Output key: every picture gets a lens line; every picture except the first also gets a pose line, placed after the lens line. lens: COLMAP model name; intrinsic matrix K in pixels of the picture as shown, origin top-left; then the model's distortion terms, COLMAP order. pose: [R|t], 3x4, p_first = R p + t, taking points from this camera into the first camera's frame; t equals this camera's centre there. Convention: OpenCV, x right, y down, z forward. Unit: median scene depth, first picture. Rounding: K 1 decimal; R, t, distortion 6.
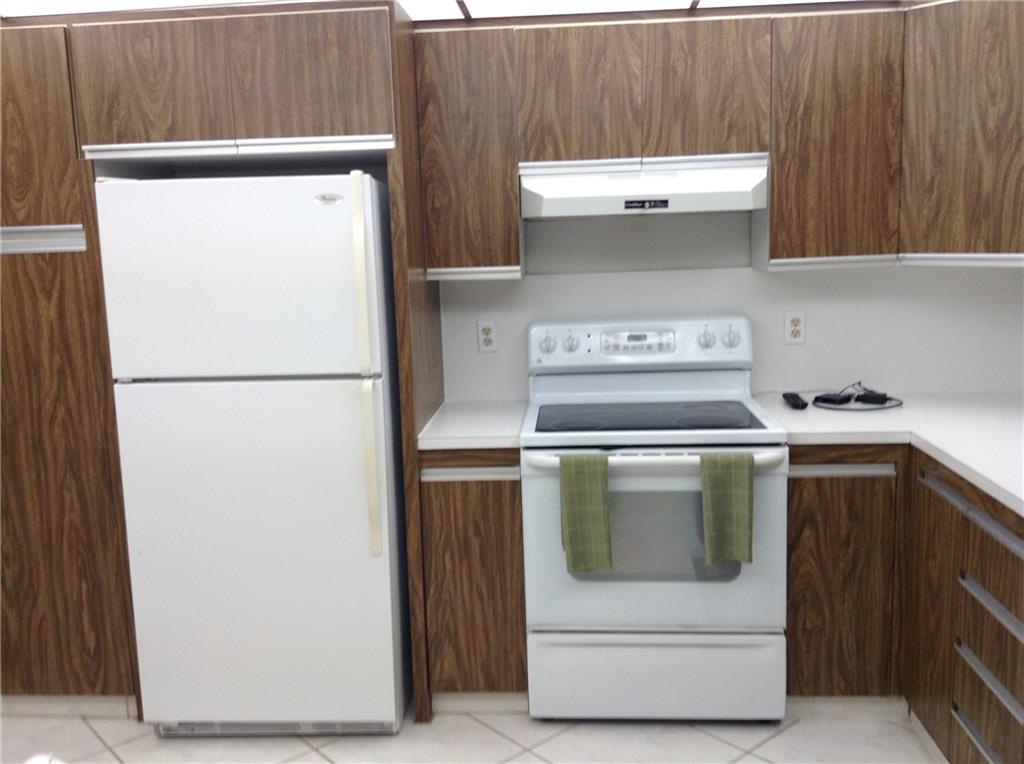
lens RADIAL K [[948.1, 0, 511.5], [0, 948.1, 388.9], [0, 0, 1]] dist [0.172881, -0.320822]
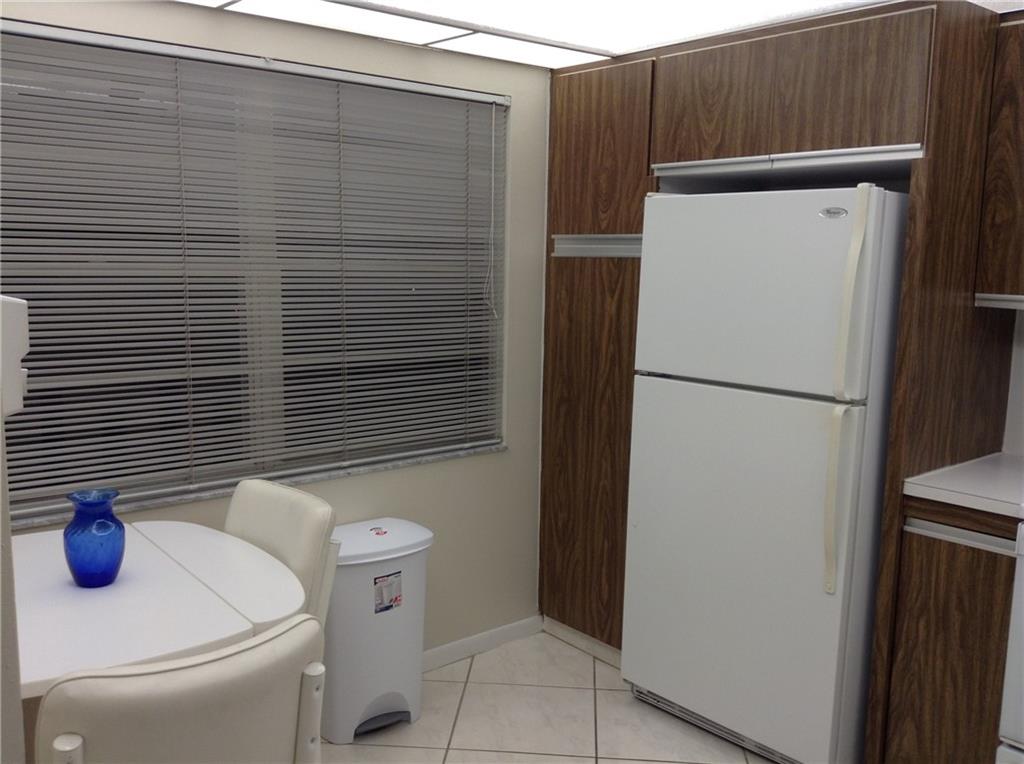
lens RADIAL K [[948.1, 0, 511.5], [0, 948.1, 388.9], [0, 0, 1]] dist [0.172881, -0.320822]
pose [[0.708436, 0.149533, -0.689752, 0.256037], [-0.156005, 0.986301, 0.053592, -0.025269], [0.688317, 0.069638, 0.722060, 0.090299]]
